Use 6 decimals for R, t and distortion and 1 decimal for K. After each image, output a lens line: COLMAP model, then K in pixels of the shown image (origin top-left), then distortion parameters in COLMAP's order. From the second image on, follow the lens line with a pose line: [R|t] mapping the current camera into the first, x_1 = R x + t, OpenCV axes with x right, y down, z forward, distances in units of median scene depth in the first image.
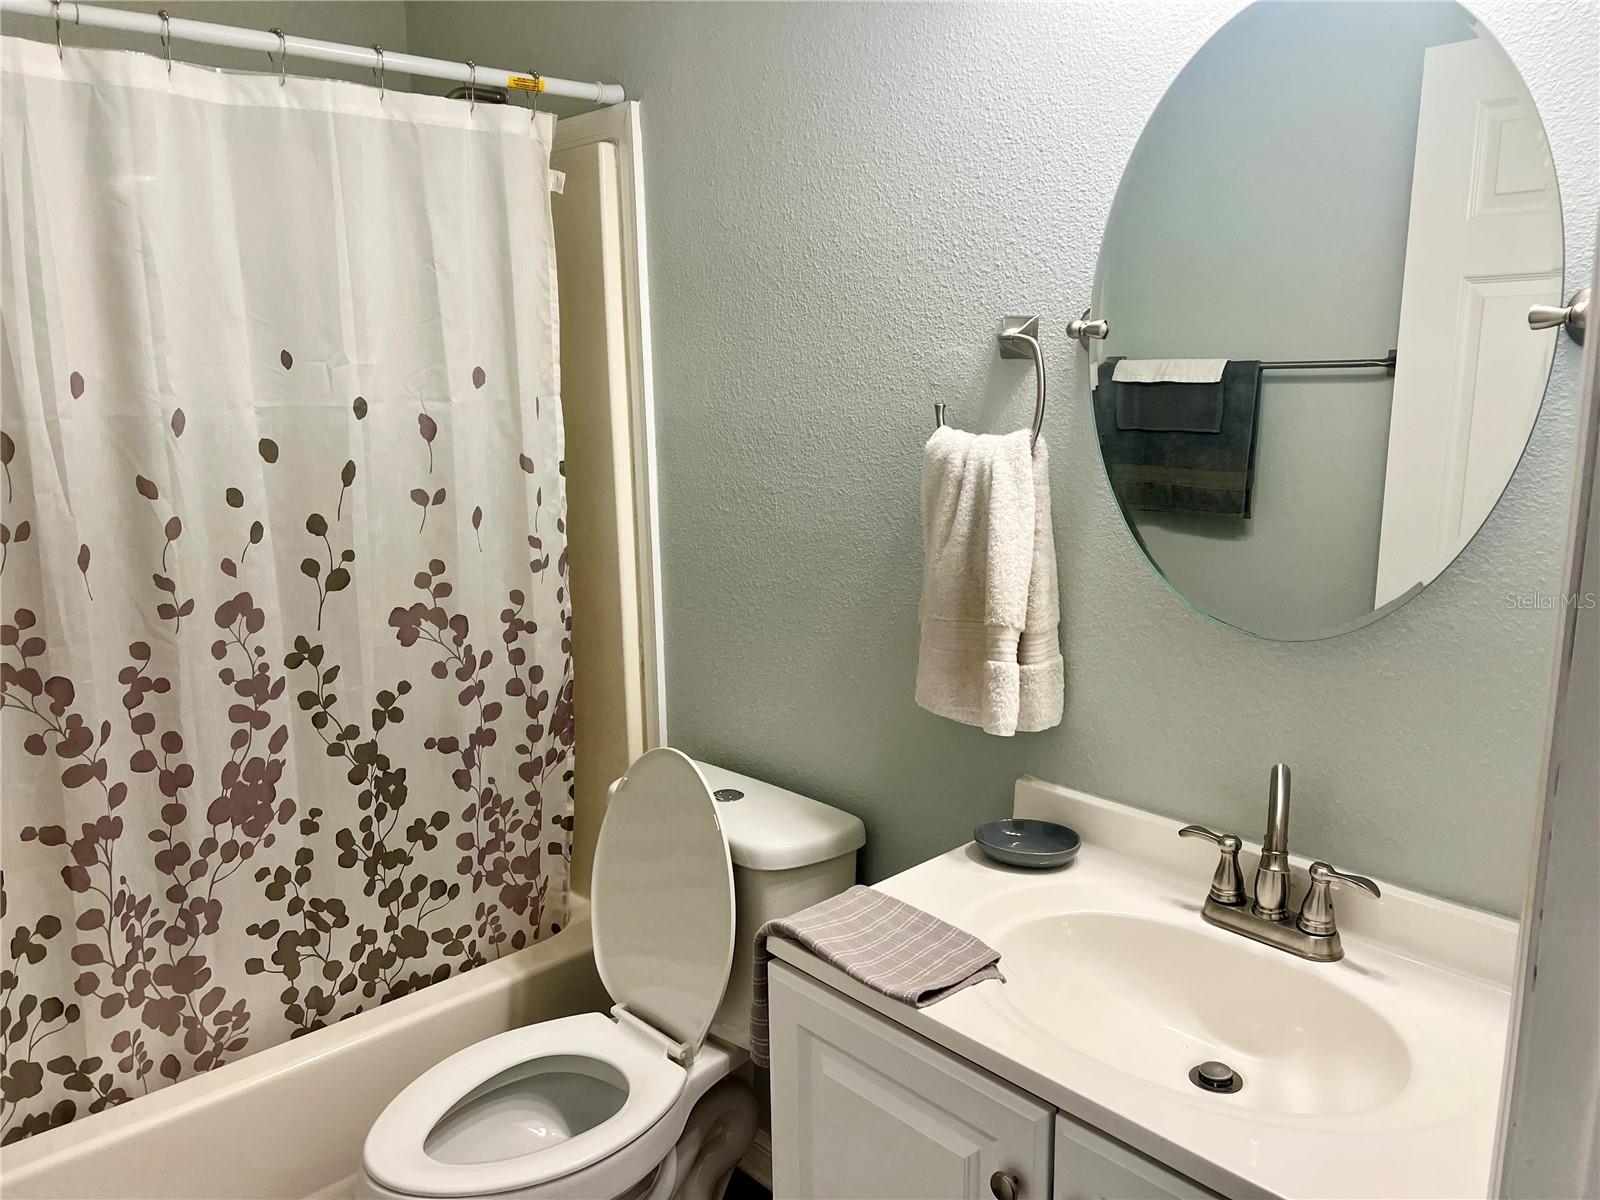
lens RADIAL K [[1172.1, 0, 795.0], [0, 1172.1, 602.8], [0, 0, 1]] dist [0.050654, -0.056377]
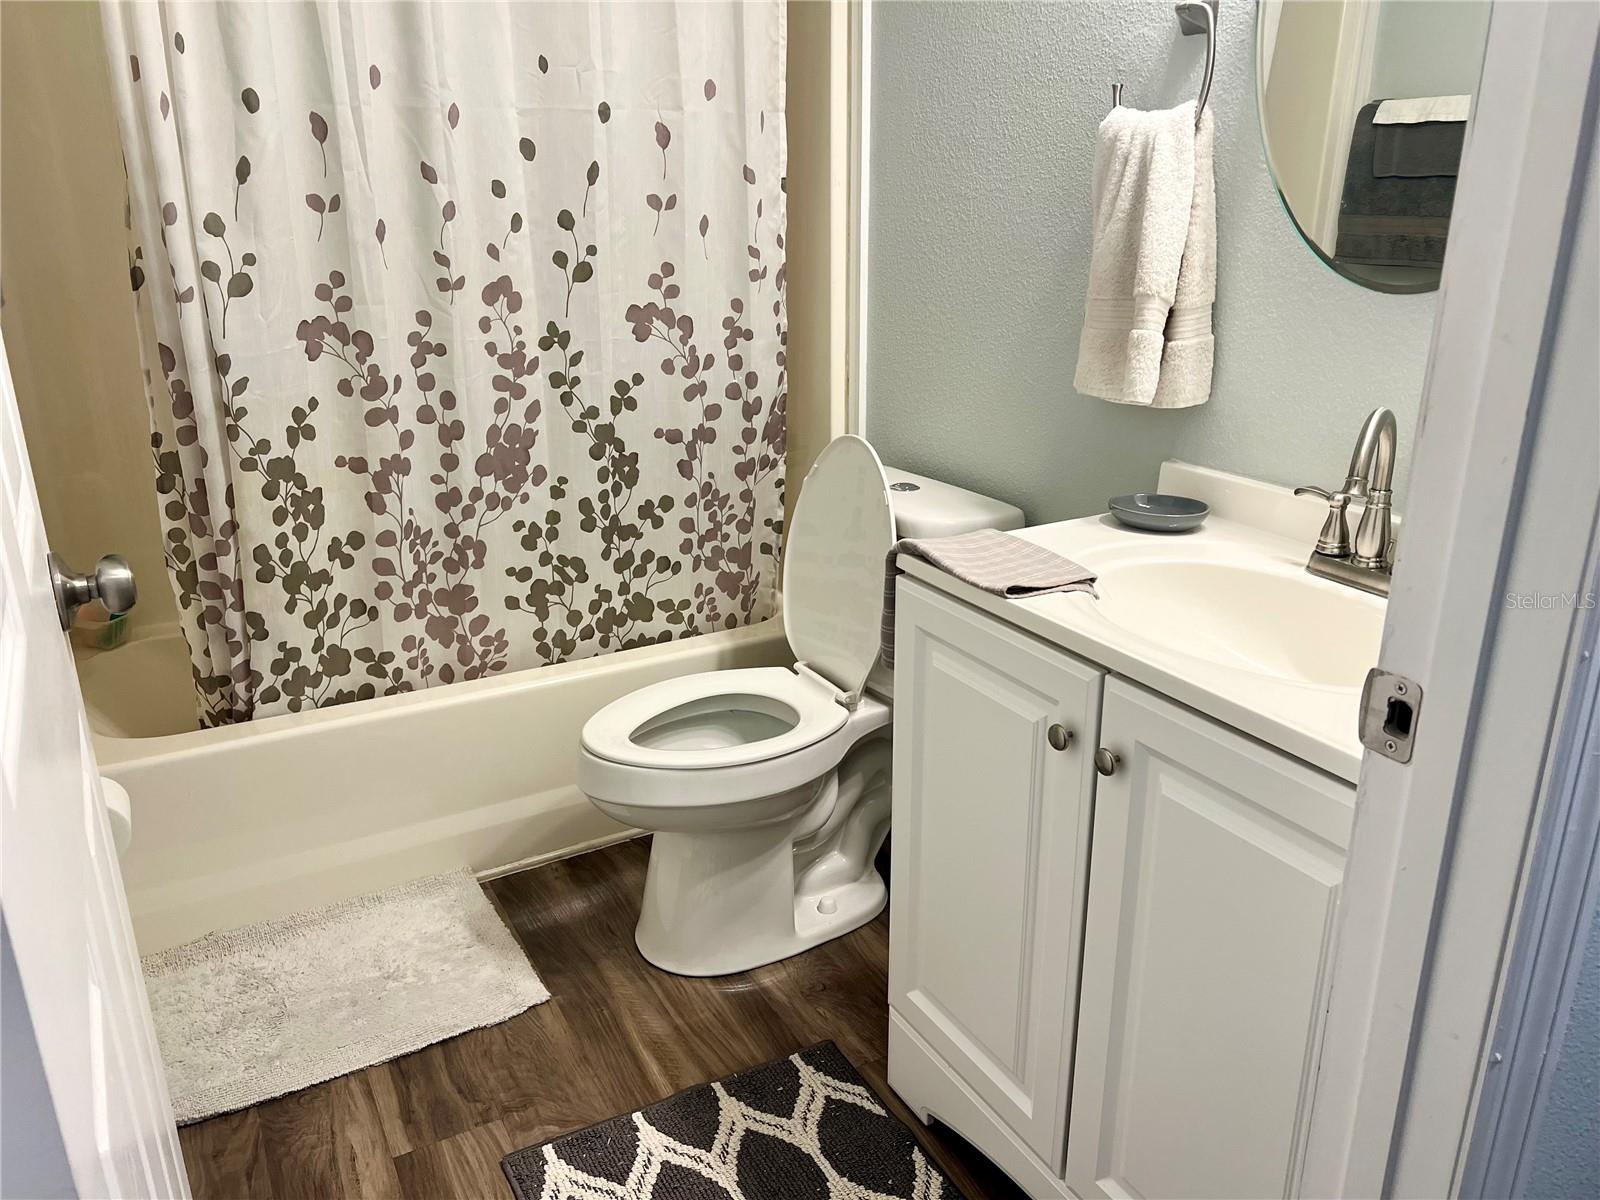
lens RADIAL K [[1180.0, 0, 822.9], [0, 1180.0, 606.0], [0, 0, 1]] dist [0.054345, -0.062146]
pose [[0.972661, 0.084619, -0.216264, 0.119361], [-0.057158, 0.989835, 0.130227, 0.141145], [0.225085, -0.114306, 0.967611, -0.103642]]
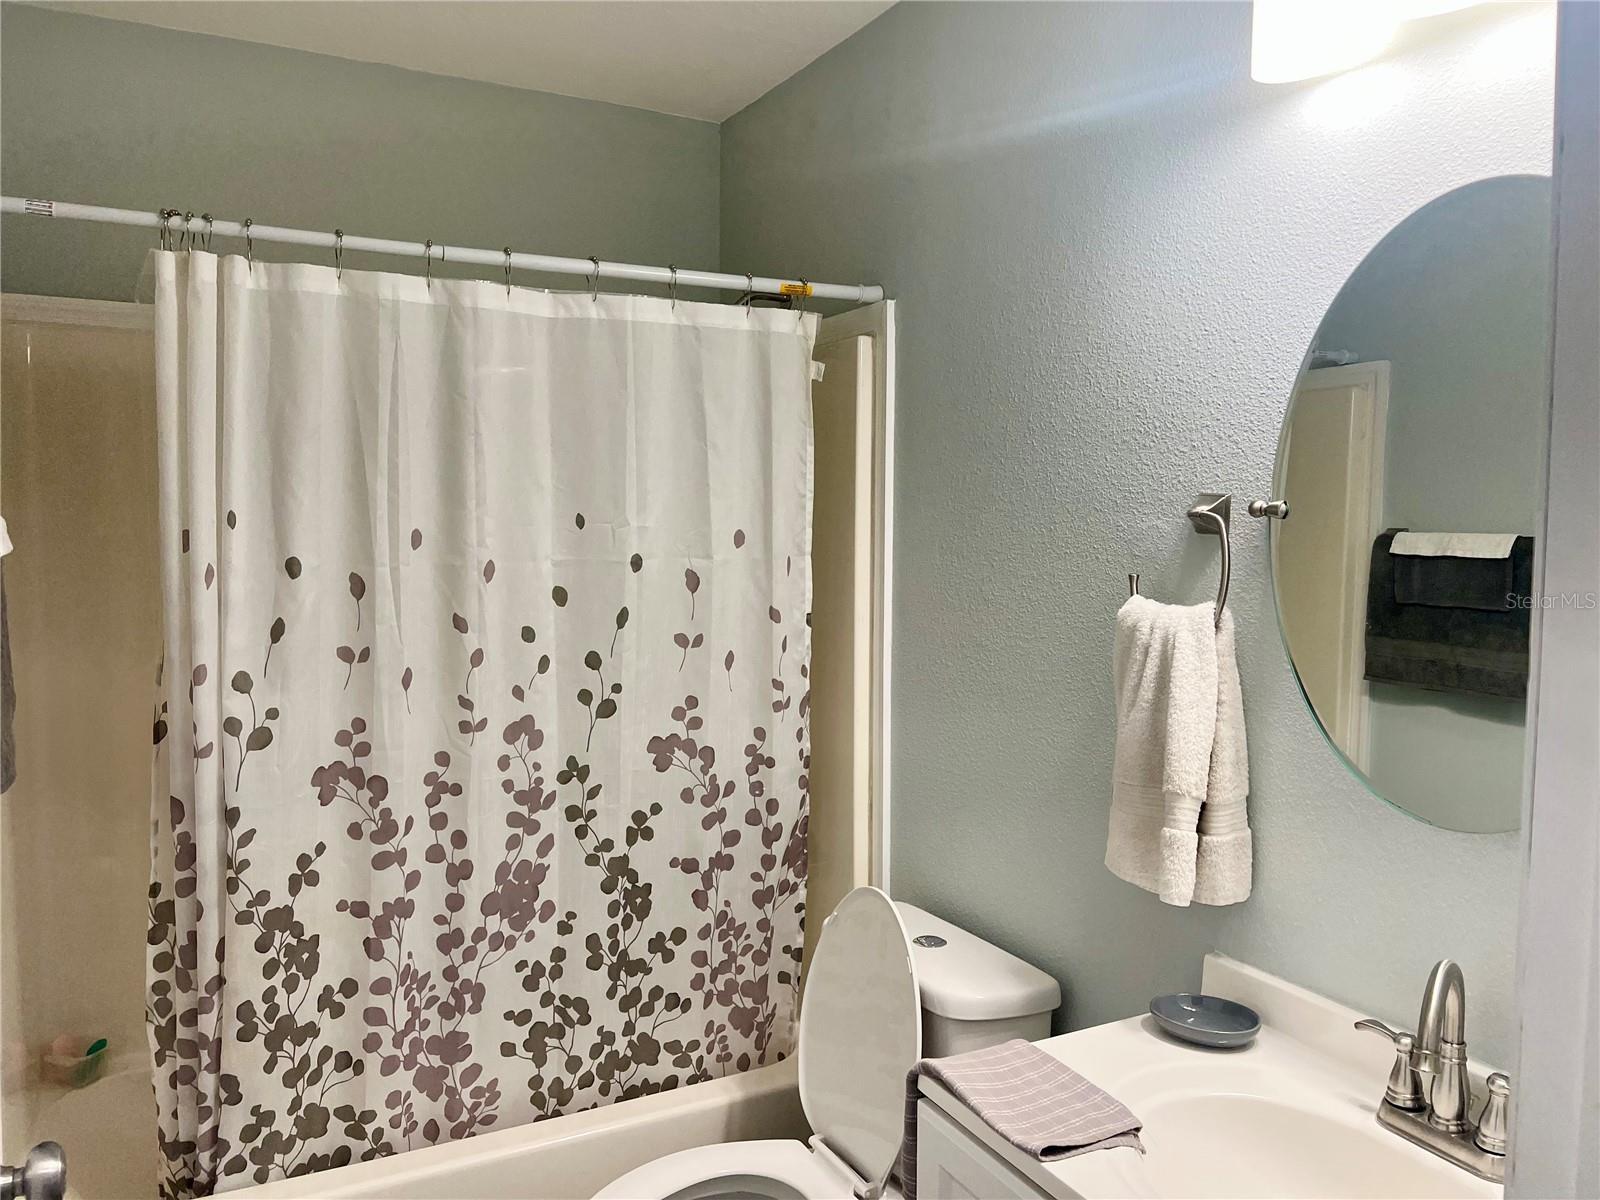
lens RADIAL K [[1180.0, 0, 822.9], [0, 1180.0, 606.0], [0, 0, 1]] dist [0.054345, -0.062146]
pose [[0.965142, 0.038218, -0.258921, 0.113334], [-0.070422, 0.990718, -0.116266, 0.000195], [0.252074, 0.130447, 0.958876, -0.065310]]
